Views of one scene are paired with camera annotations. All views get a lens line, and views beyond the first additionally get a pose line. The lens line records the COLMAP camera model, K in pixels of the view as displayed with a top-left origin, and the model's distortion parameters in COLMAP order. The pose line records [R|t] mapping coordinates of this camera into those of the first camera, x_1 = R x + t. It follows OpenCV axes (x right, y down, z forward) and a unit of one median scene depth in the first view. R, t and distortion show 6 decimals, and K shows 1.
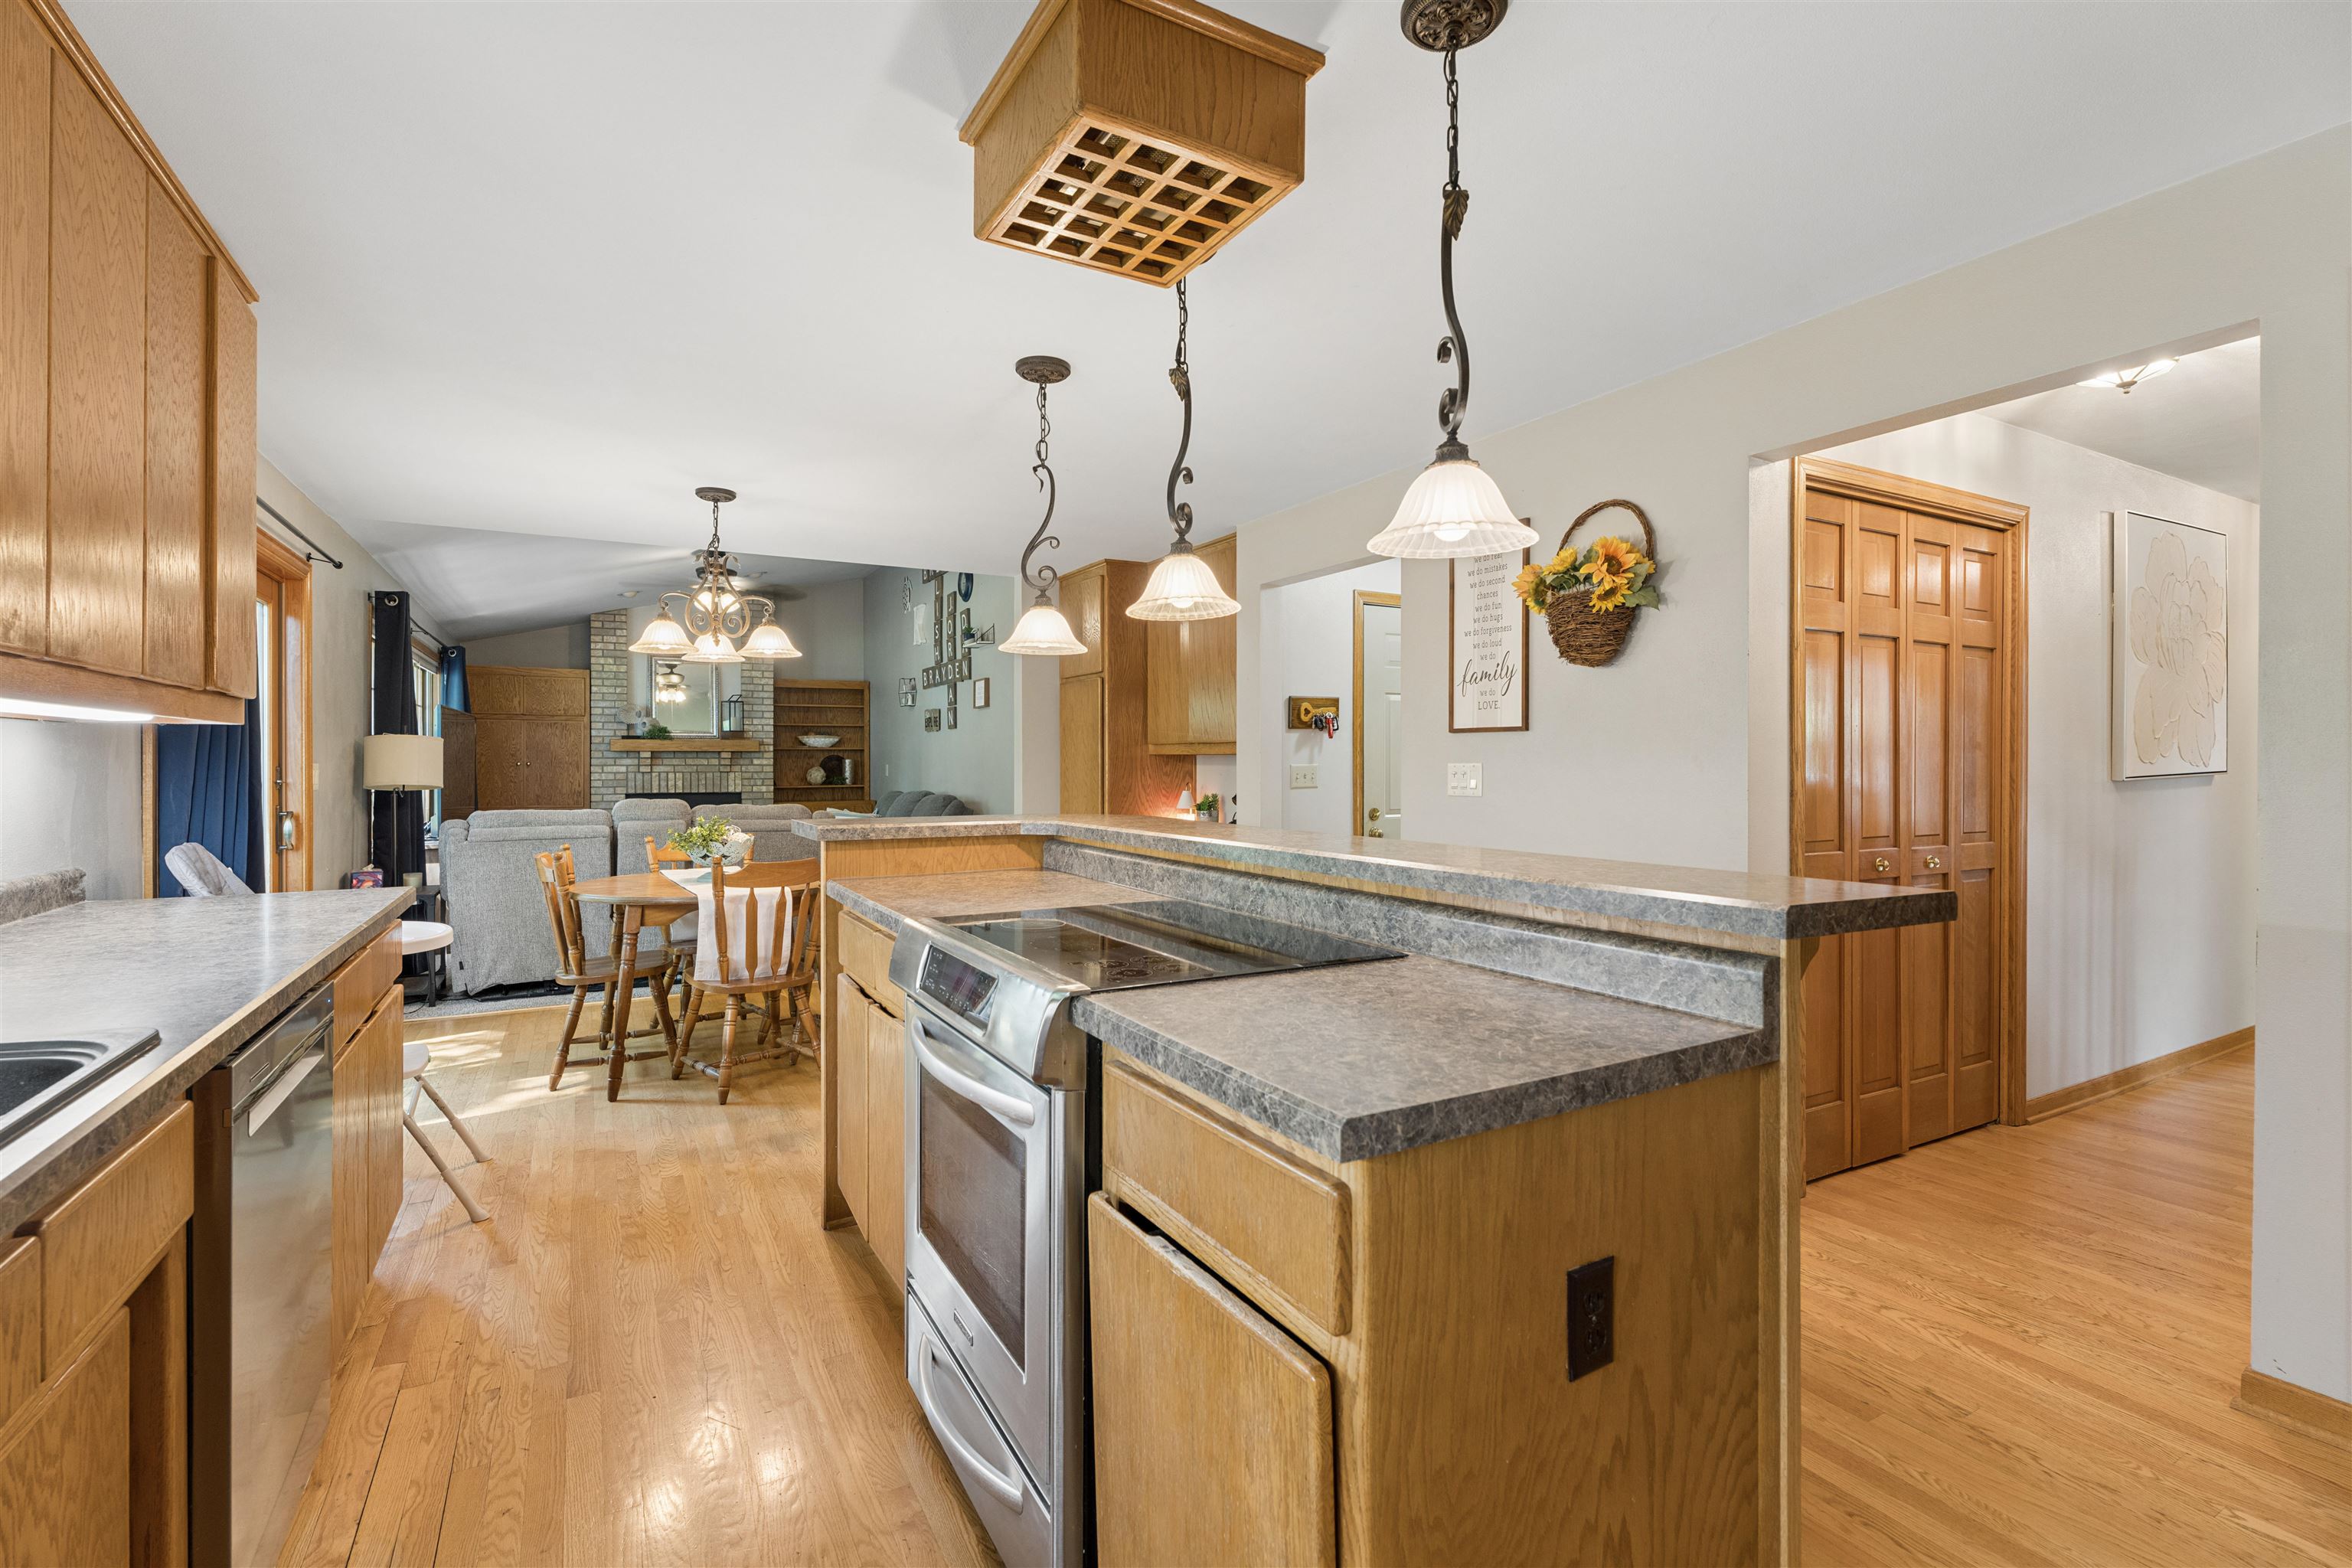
lens RADIAL K [[1048.1, 0, 1171.4], [0, 1048.1, 761.8], [0, 0, 1]] dist [-0.000031, 0.000372]
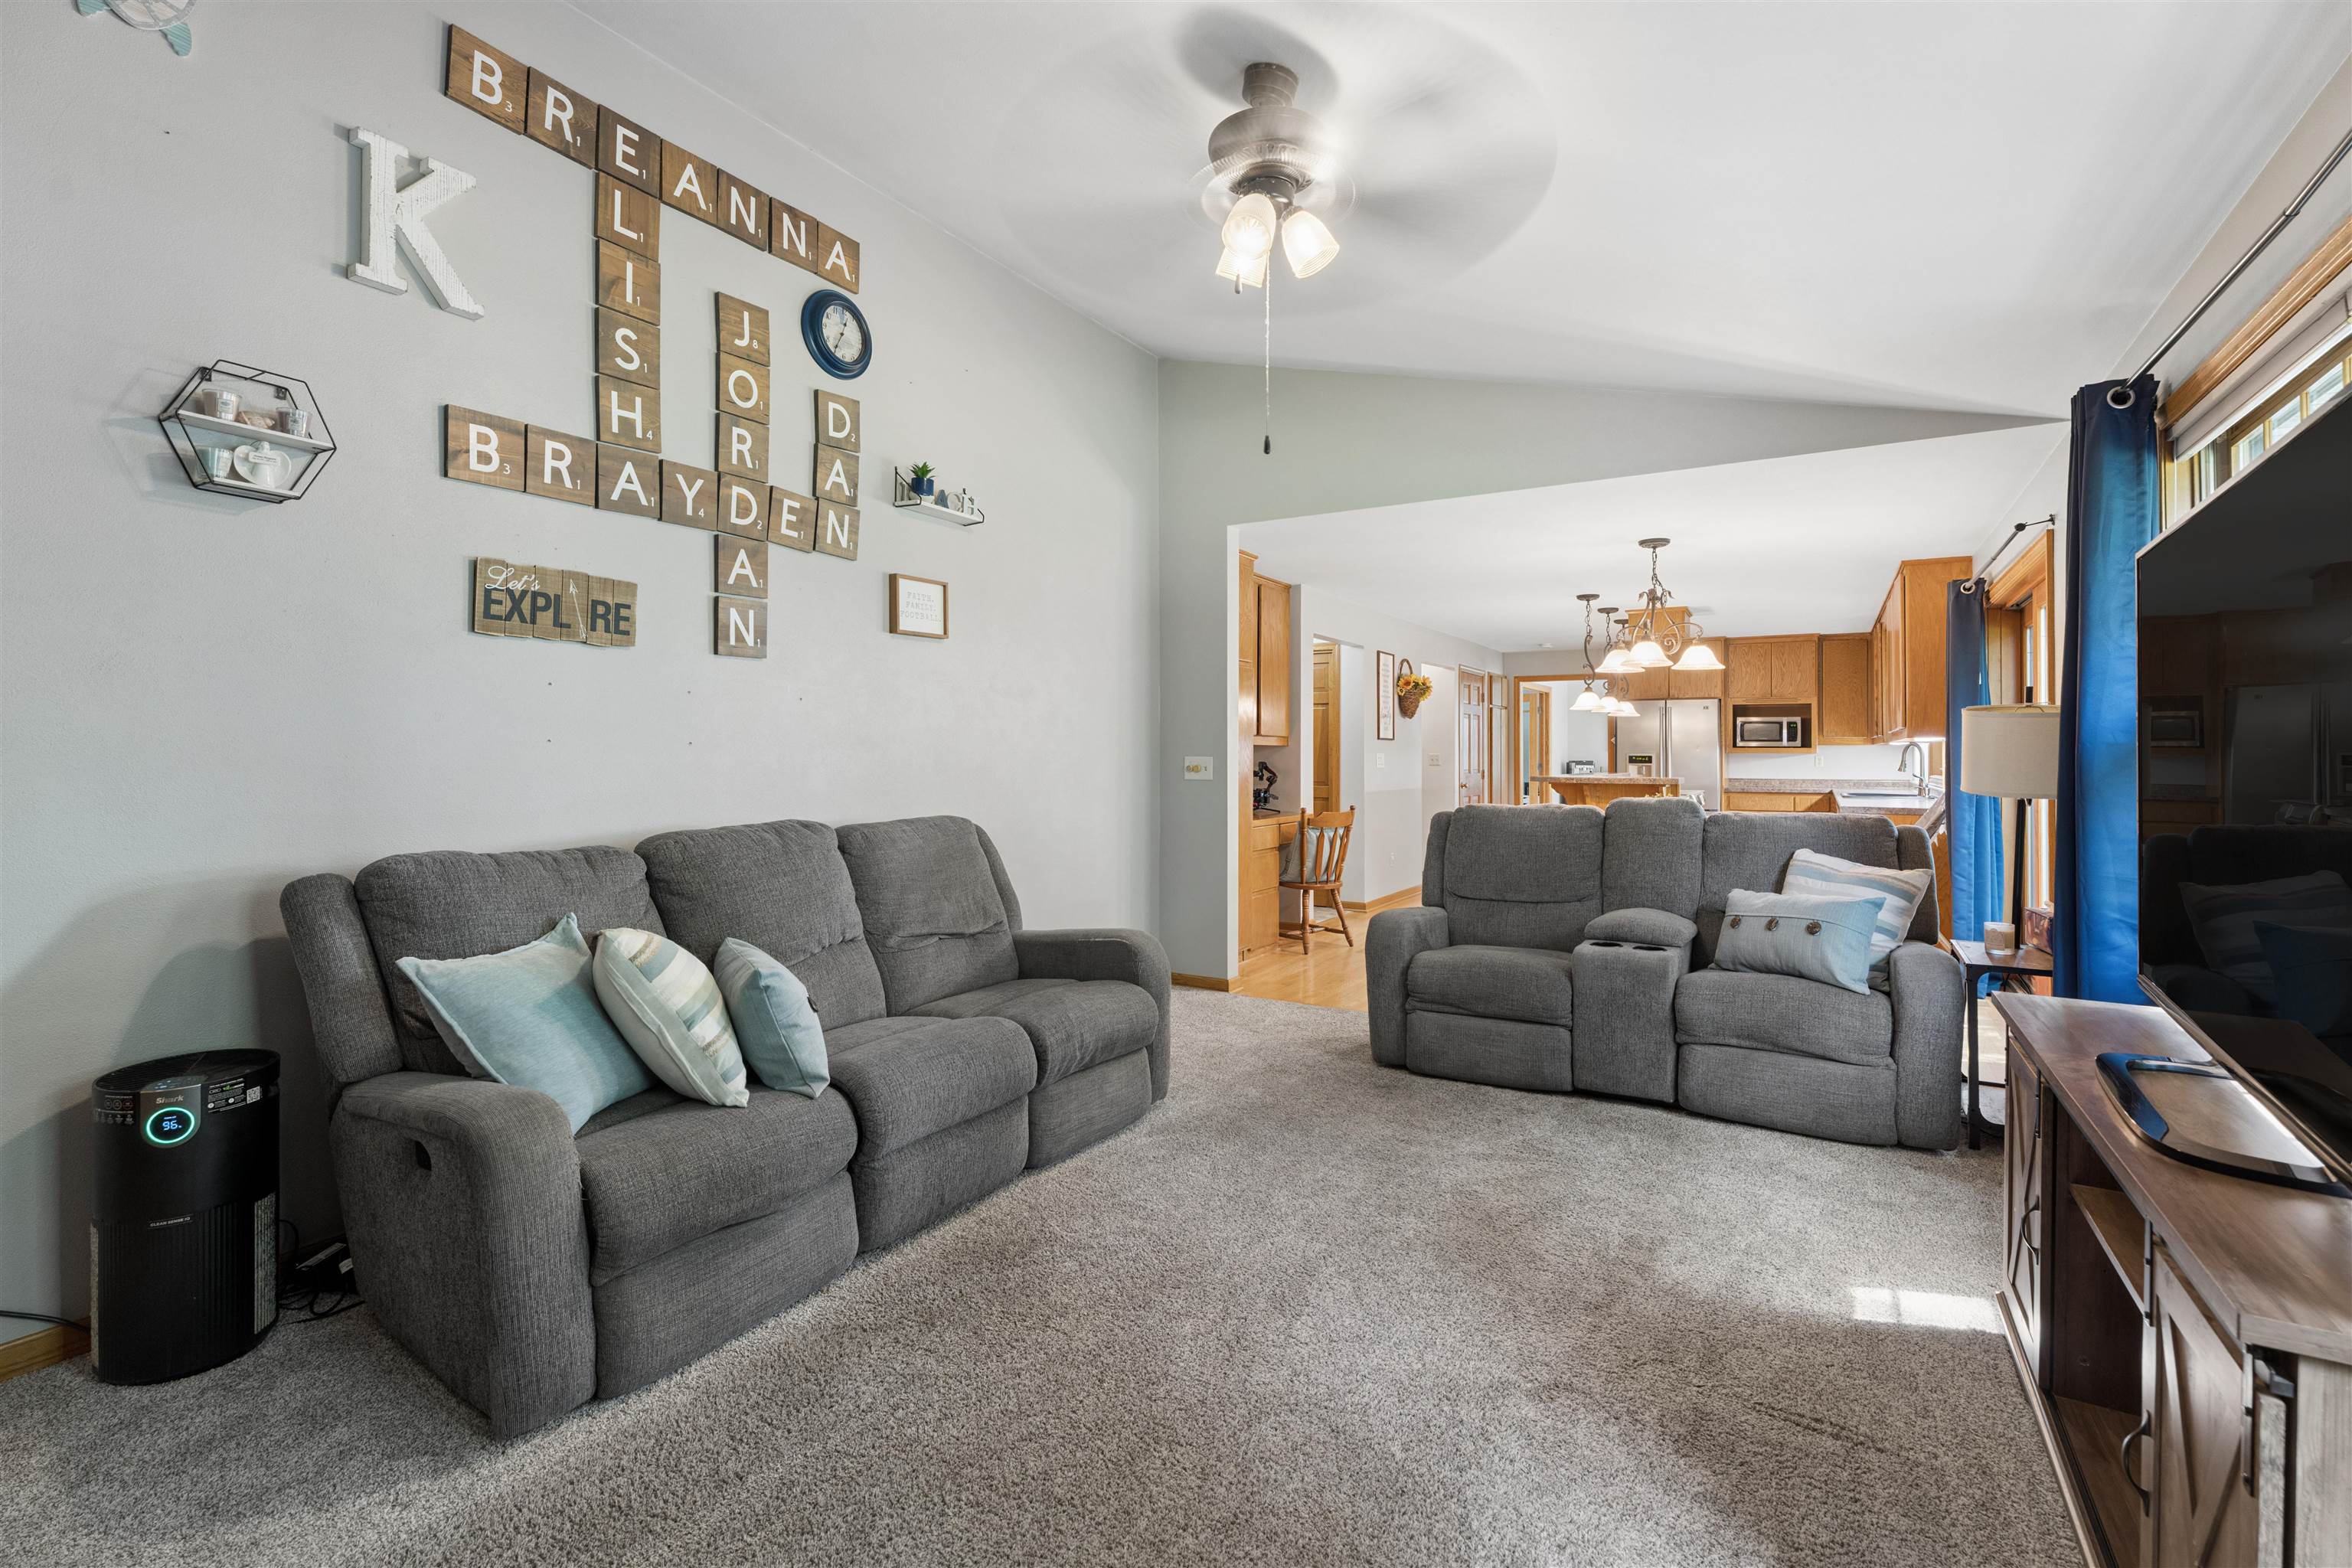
lens RADIAL K [[1048.1, 0, 1171.4], [0, 1048.1, 761.8], [0, 0, 1]] dist [-0.000031, 0.000372]
pose [[-0.486723, -0.002412, 0.873553, -0.547798], [-0.001076, 0.999997, 0.002162, 0.005241], [-0.873556, 0.000112, -0.486724, 0.929966]]
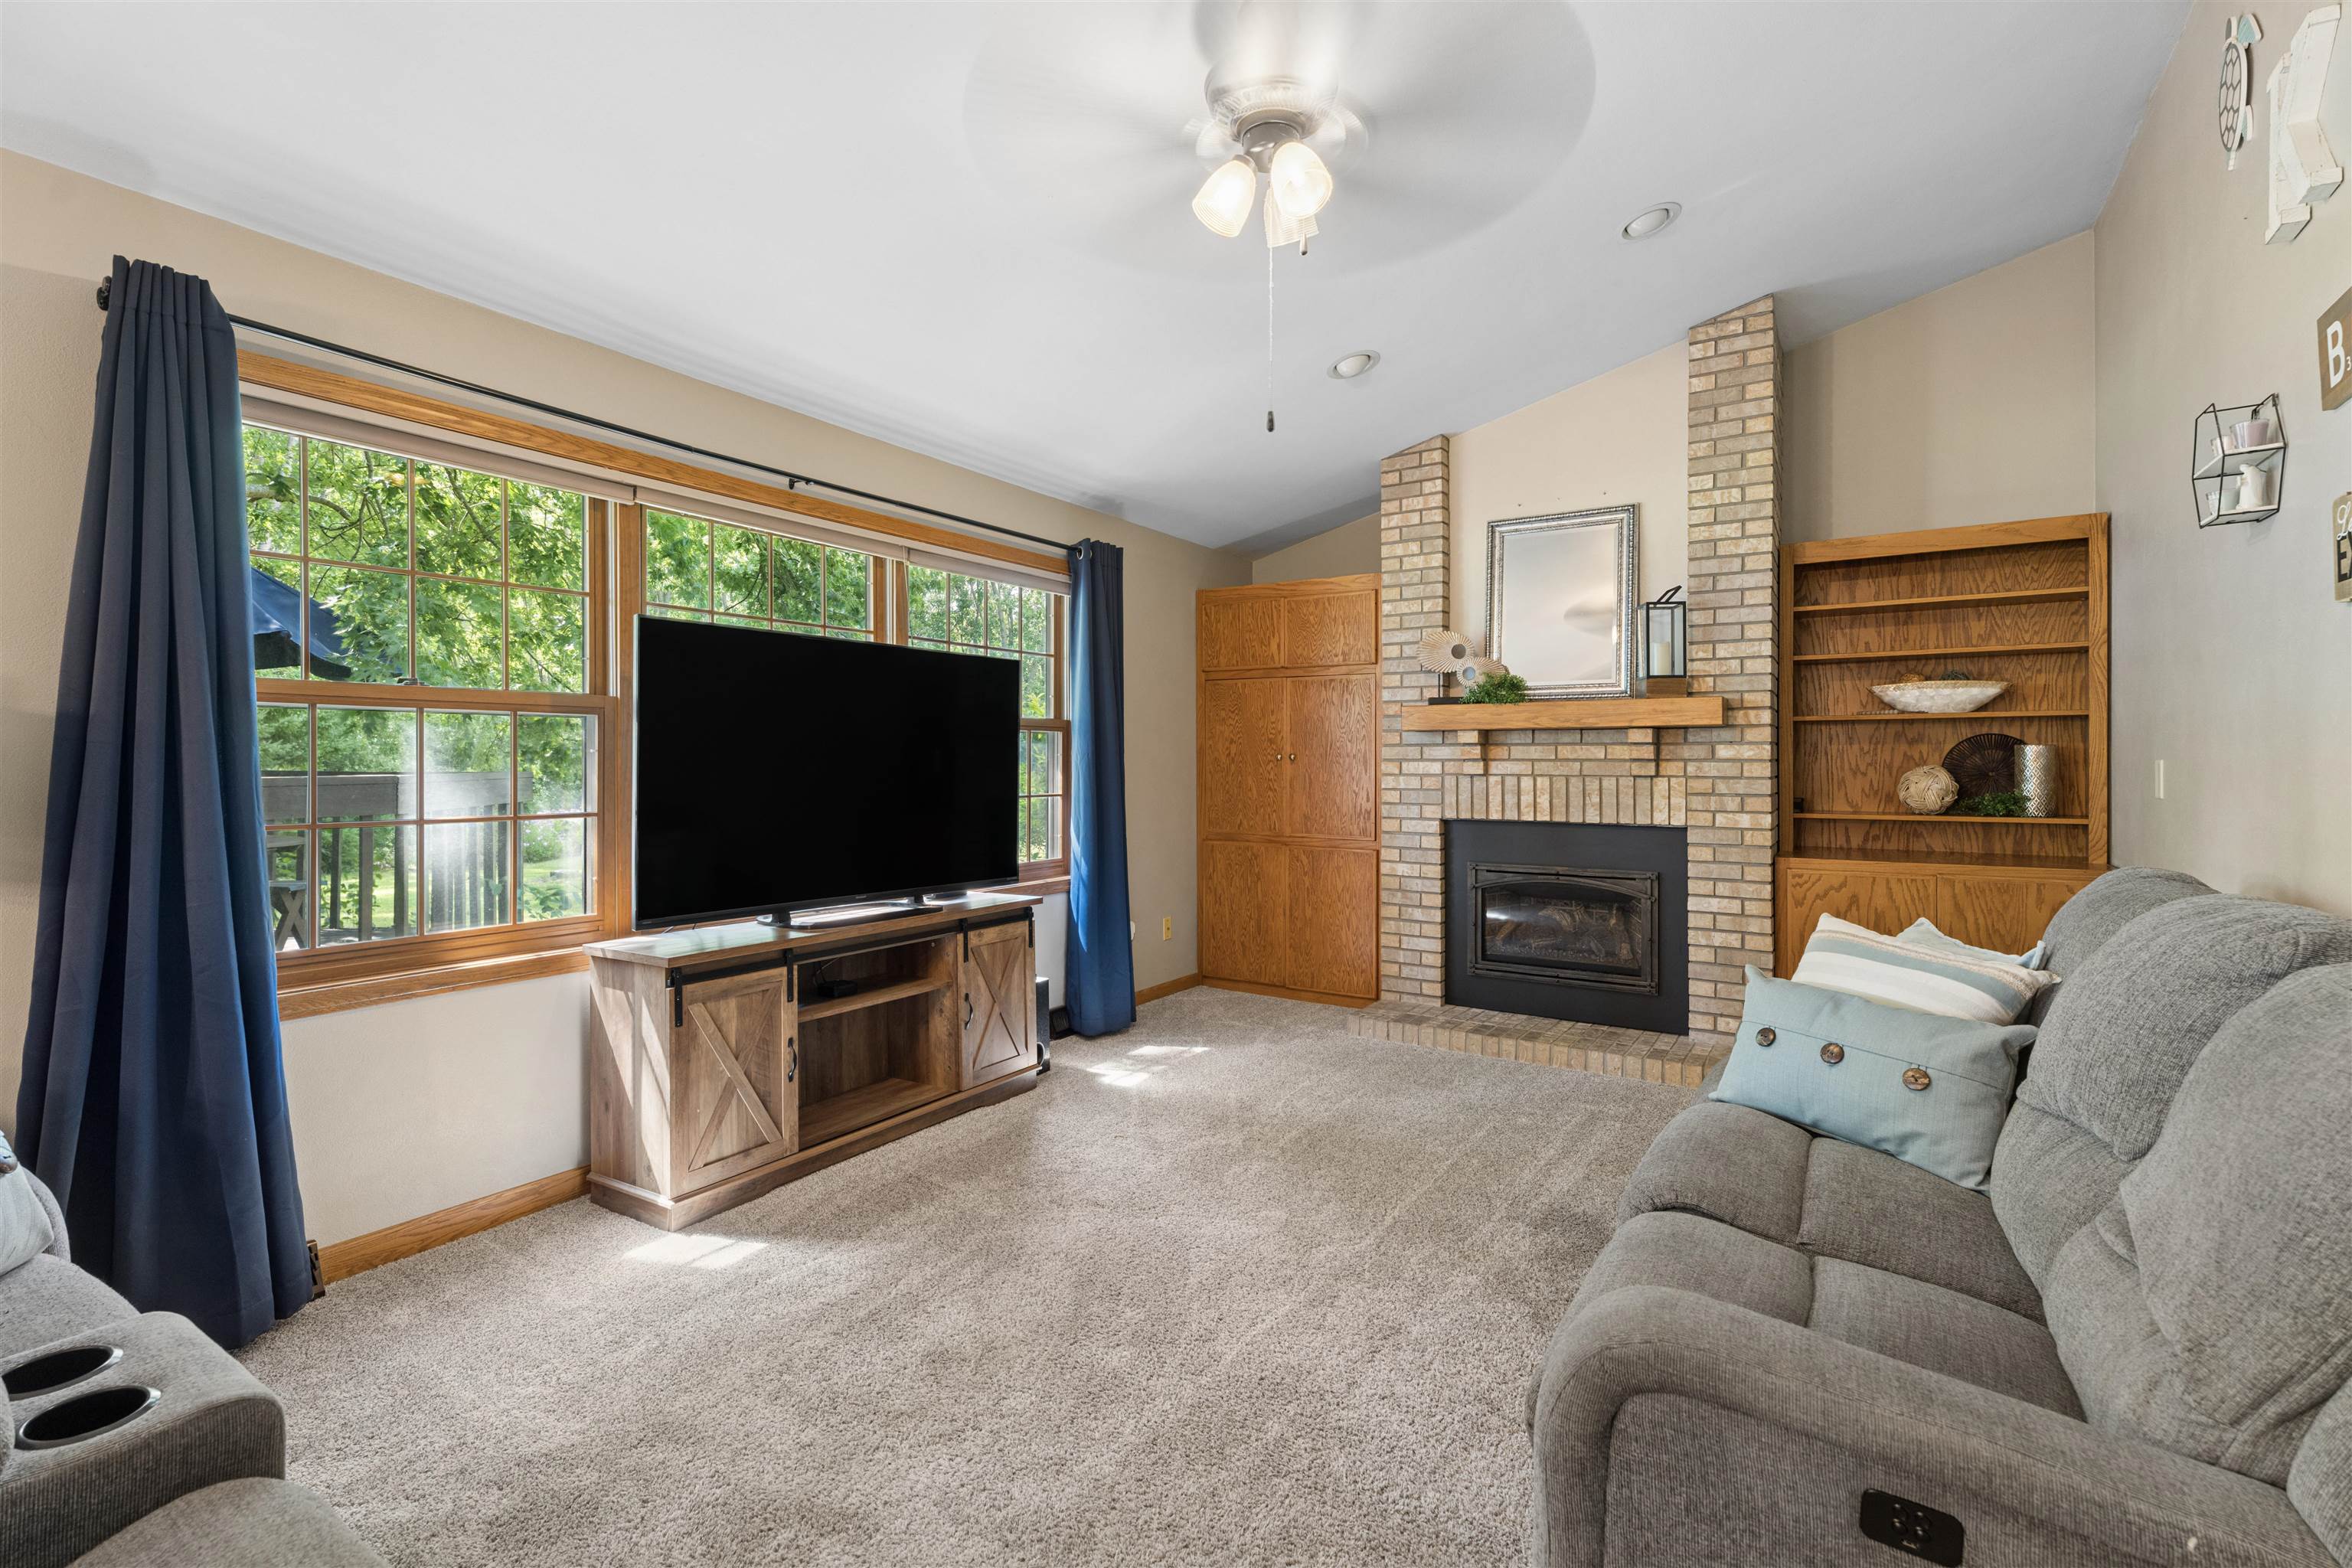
lens RADIAL K [[1048.1, 0, 1171.4], [0, 1048.1, 761.8], [0, 0, 1]] dist [-0.000031, 0.000372]
pose [[0.464085, 0.004039, -0.885781, -0.149705], [-0.000105, 0.999990, 0.004504, 0.002105], [0.885791, -0.001998, 0.464081, 0.664562]]
